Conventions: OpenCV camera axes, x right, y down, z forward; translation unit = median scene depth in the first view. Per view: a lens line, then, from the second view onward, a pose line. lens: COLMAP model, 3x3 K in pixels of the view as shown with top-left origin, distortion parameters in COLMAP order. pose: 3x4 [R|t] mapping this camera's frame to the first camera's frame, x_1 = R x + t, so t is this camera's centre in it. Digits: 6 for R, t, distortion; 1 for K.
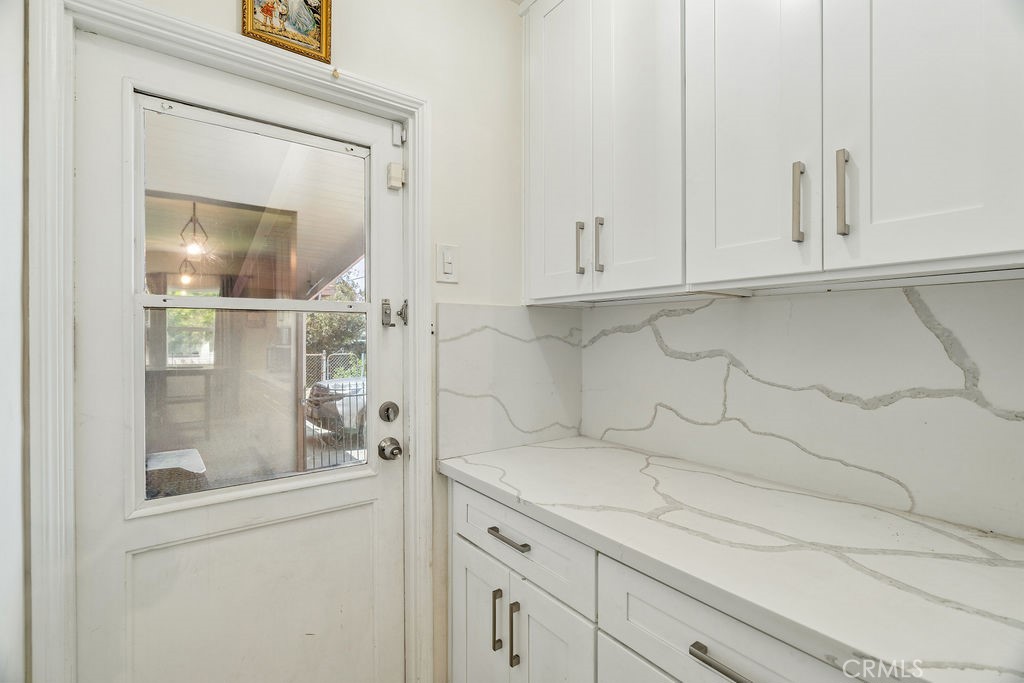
lens RADIAL K [[464.3, 0, 514.0], [0, 464.3, 335.6], [0, 0, 1]] dist [-0.005121, 0.000299]
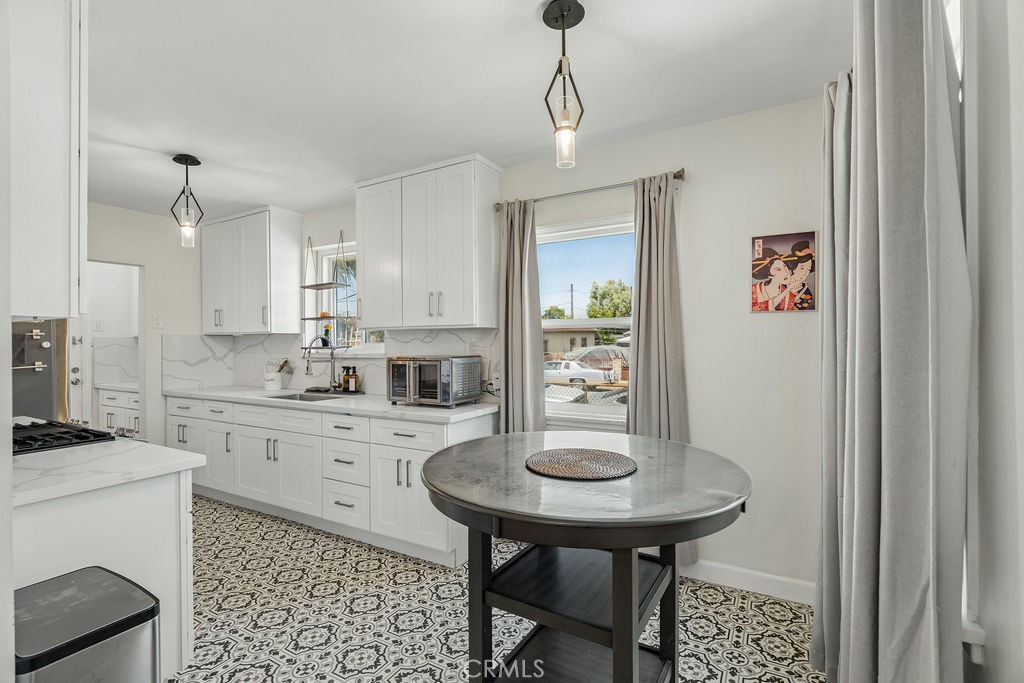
lens RADIAL K [[465.6, 0, 508.7], [0, 465.6, 339.8], [0, 0, 1]] dist [-0.005210, 0.000493]
pose [[0.918285, -0.003716, 0.395902, 1.252158], [0.006514, 0.999962, -0.005724, -0.012650], [-0.395866, 0.007835, 0.918275, -3.236238]]
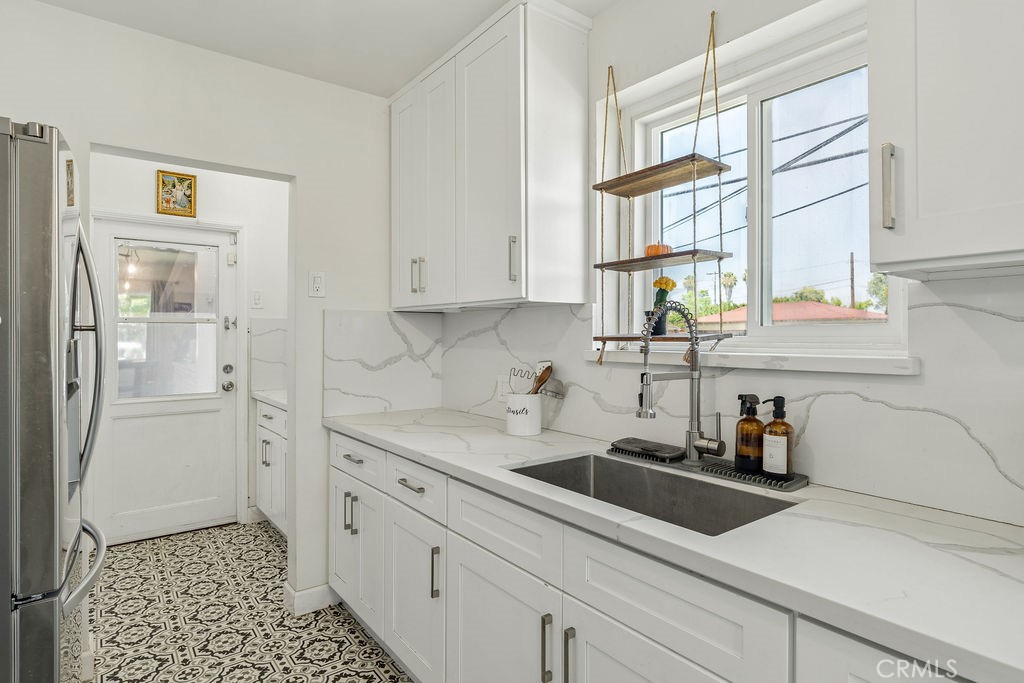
lens RADIAL K [[546.6, 0, 510.9], [0, 546.6, 332.1], [0, 0, 1]] dist [-0.001484, 0.000162]
pose [[0.999905, 0.001934, 0.013631, 1.002172], [-0.001862, 0.999984, -0.005323, 0.005223], [-0.013641, 0.005297, 0.999893, -1.539694]]
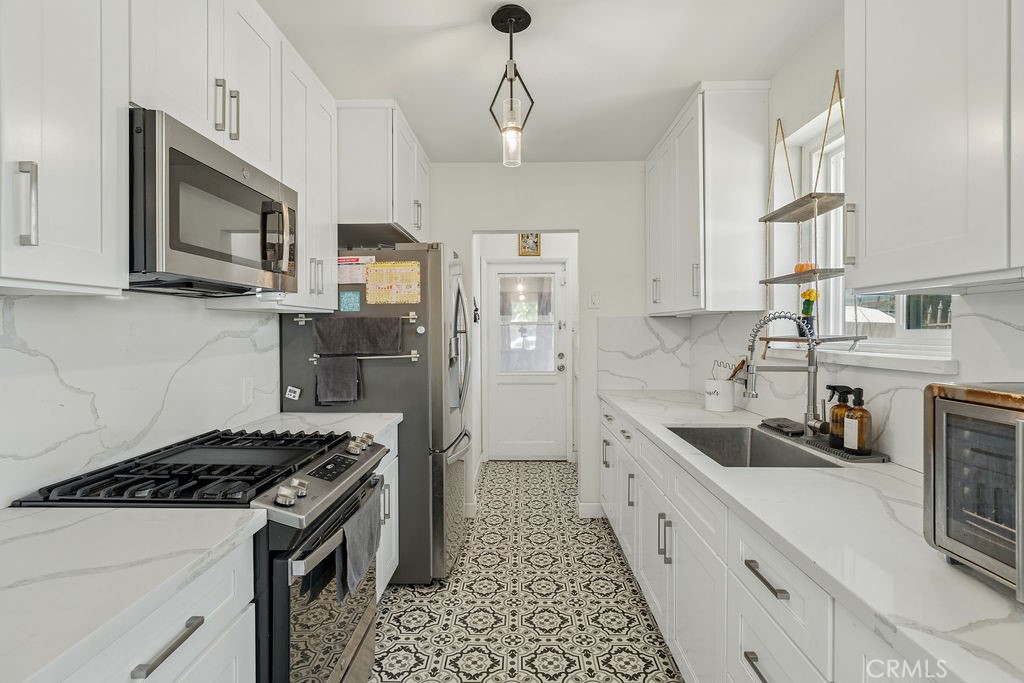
lens RADIAL K [[502.0, 0, 512.4], [0, 502.0, 331.6], [0, 0, 1]] dist [-0.014513, 0.001366]
pose [[0.793520, 0.001440, -0.608543, 1.541878], [0.001995, 0.999986, 0.004968, -0.017604], [0.608541, -0.005157, 0.793506, -1.903039]]
